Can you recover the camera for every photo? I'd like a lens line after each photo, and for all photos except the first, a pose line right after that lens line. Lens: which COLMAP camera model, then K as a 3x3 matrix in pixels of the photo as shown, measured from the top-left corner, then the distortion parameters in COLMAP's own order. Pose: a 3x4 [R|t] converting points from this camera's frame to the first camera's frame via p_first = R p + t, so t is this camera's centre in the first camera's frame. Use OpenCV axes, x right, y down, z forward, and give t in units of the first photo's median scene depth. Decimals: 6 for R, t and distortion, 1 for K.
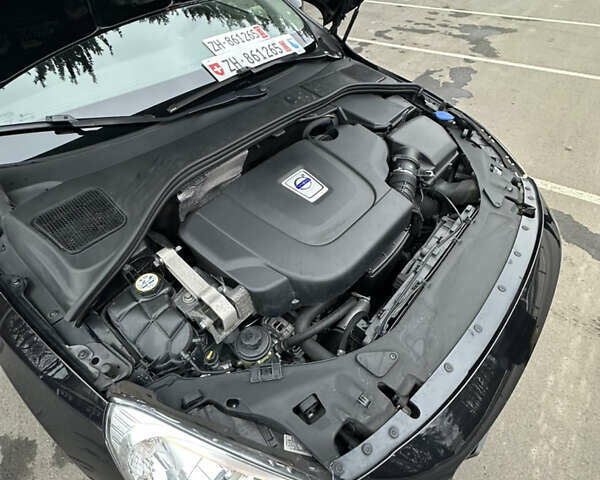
lens RADIAL K [[319.0, 0, 299.4], [0, 319.0, 238.1], [0, 0, 1]] dist [-0.002985, 0.002332]
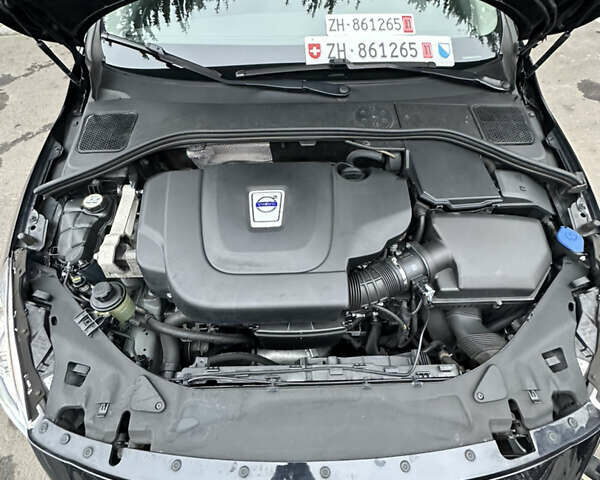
lens RADIAL K [[319.0, 0, 299.4], [0, 319.0, 238.1], [0, 0, 1]] dist [-0.002985, 0.002332]
pose [[0.679048, 0.590139, -0.436611, 0.480959], [-0.537311, 0.804810, 0.252146, -0.340824], [0.500190, 0.063376, 0.863593, 0.248866]]
